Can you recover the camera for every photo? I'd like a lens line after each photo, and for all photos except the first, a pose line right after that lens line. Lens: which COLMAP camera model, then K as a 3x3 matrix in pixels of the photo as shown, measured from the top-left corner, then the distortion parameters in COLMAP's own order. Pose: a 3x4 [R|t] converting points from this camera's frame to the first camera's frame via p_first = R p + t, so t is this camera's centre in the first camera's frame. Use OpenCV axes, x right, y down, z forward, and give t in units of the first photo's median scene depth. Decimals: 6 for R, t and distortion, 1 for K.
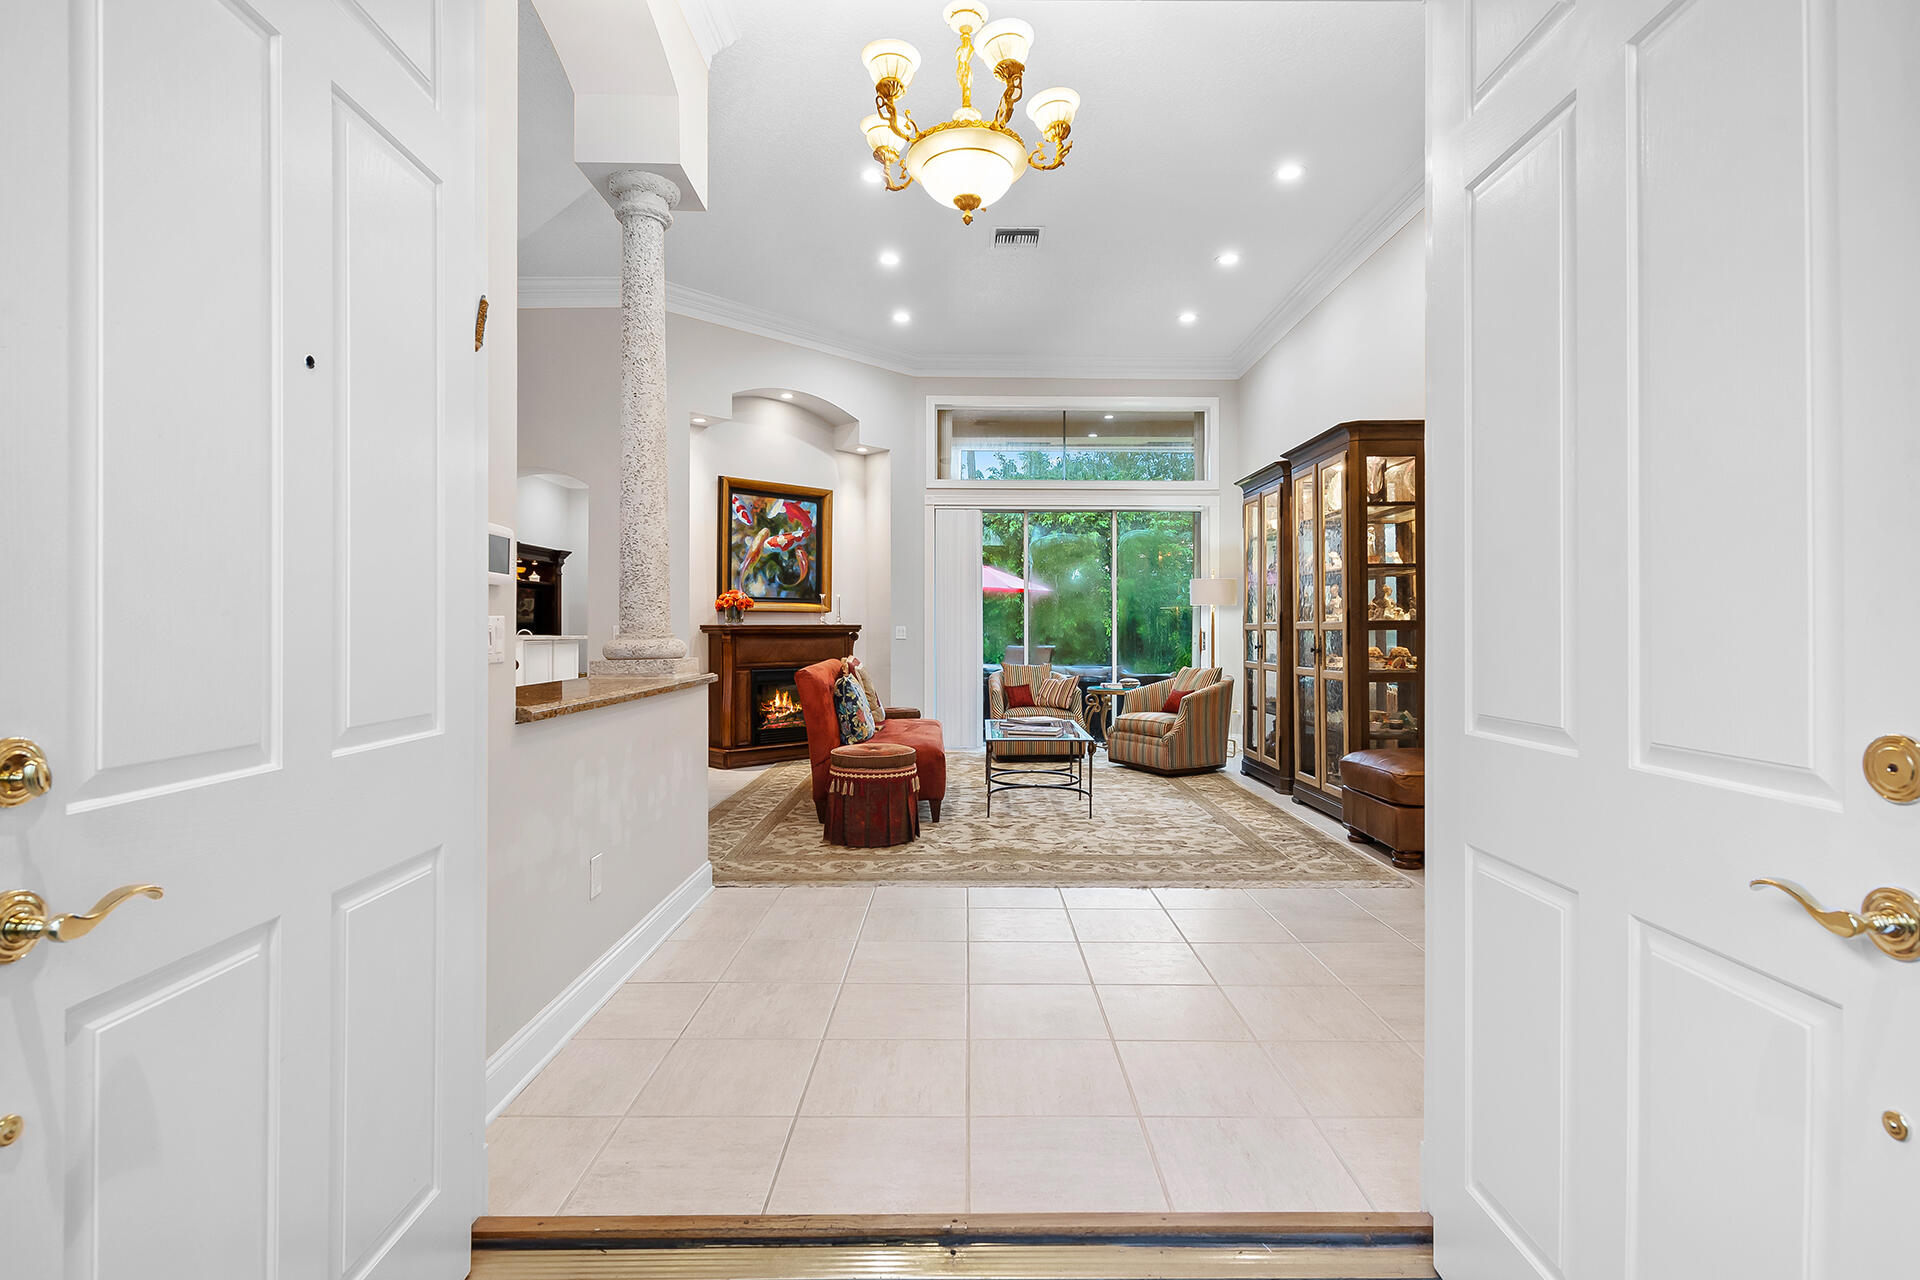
lens RADIAL K [[923.2, 0, 941.9], [0, 923.2, 630.3], [0, 0, 1]] dist [0.001251, -0.002094]
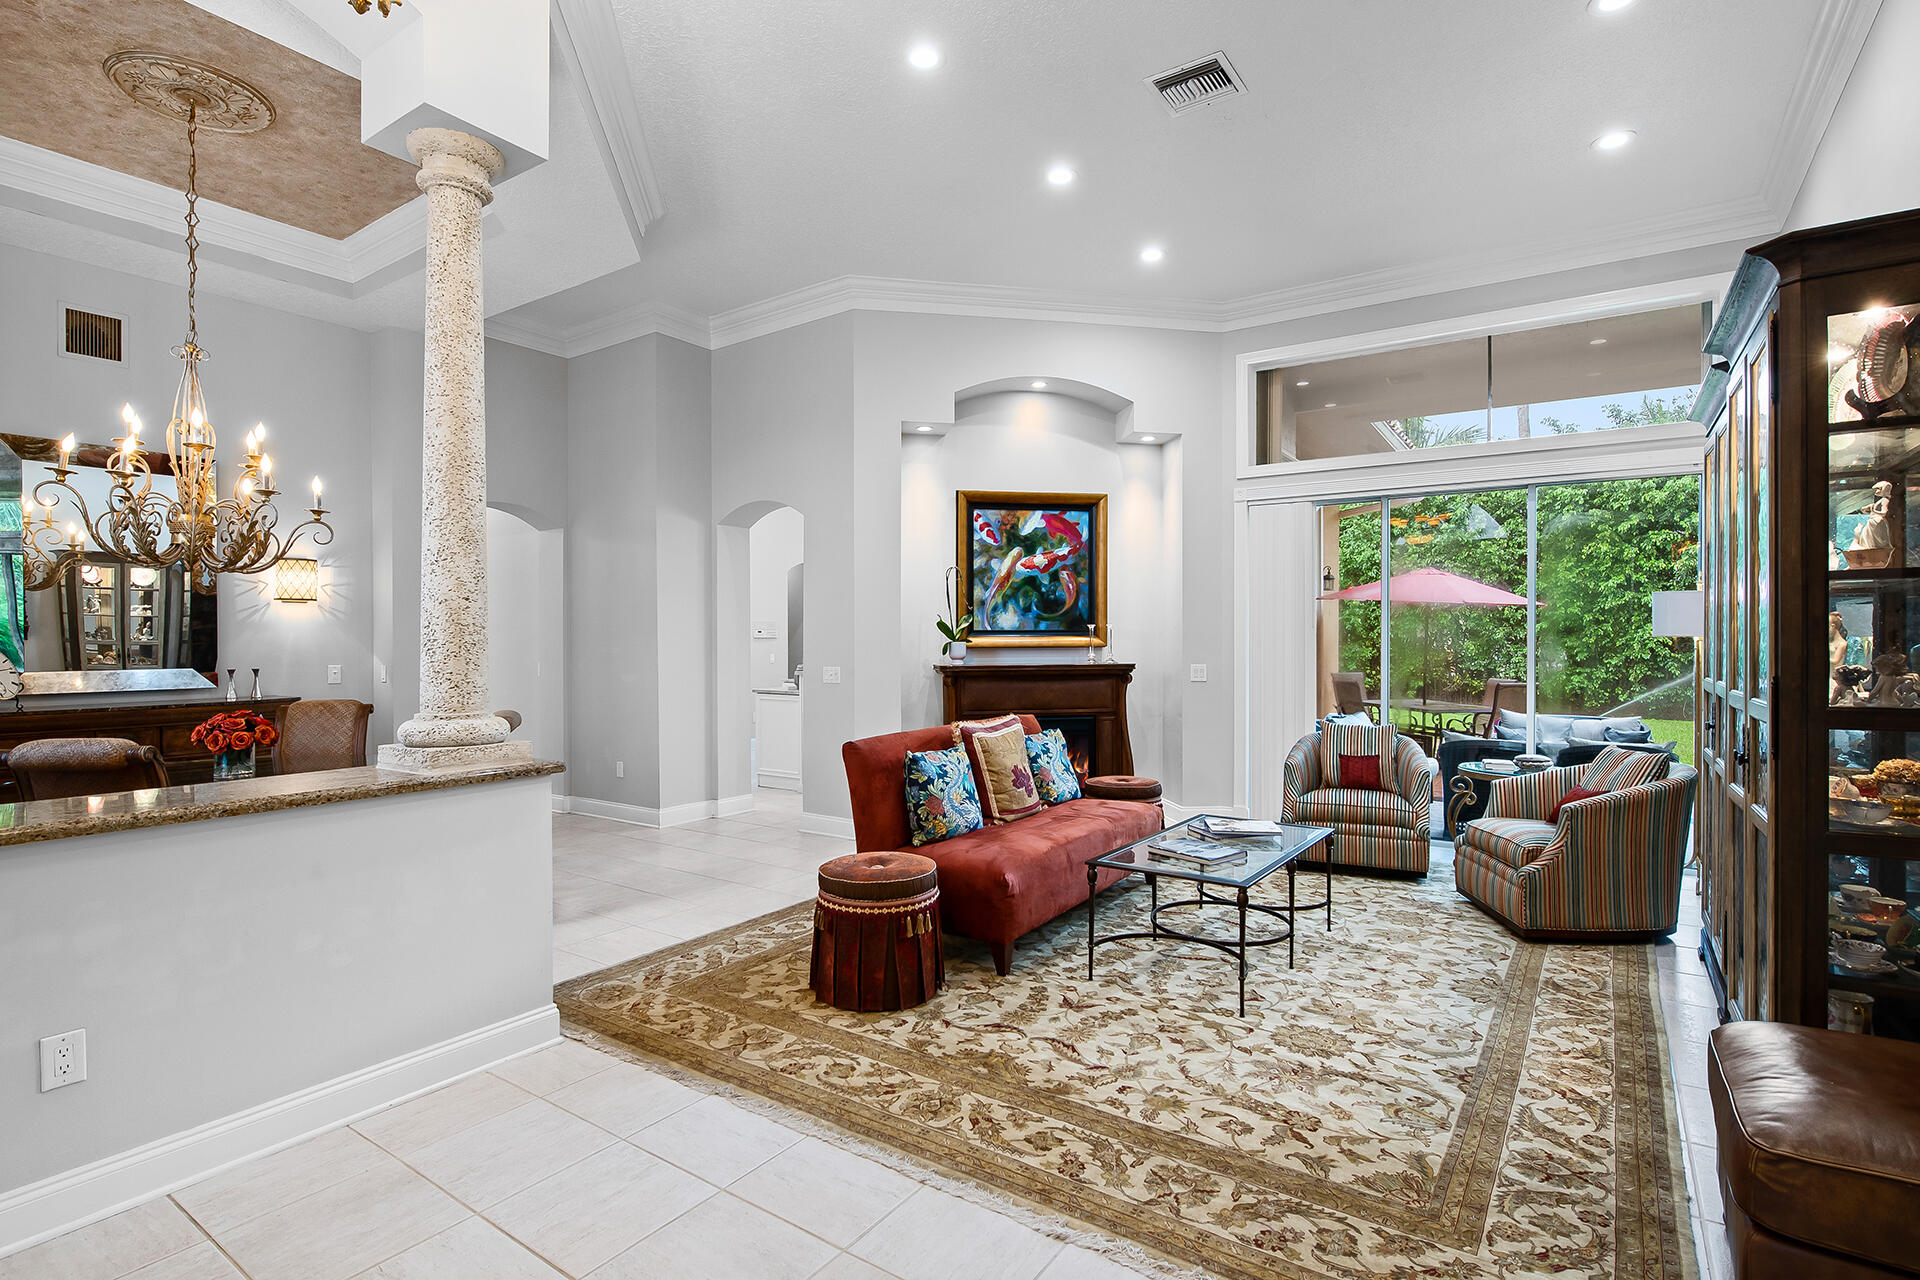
lens RADIAL K [[923.2, 0, 971.7], [0, 923.2, 645.3], [0, 0, 1]] dist [0.001251, -0.002094]
pose [[0.831929, 0.000055, -0.554883, 0.237155], [0.004389, 0.999968, 0.006679, -0.027545], [0.554865, -0.007992, 0.831902, 0.278974]]
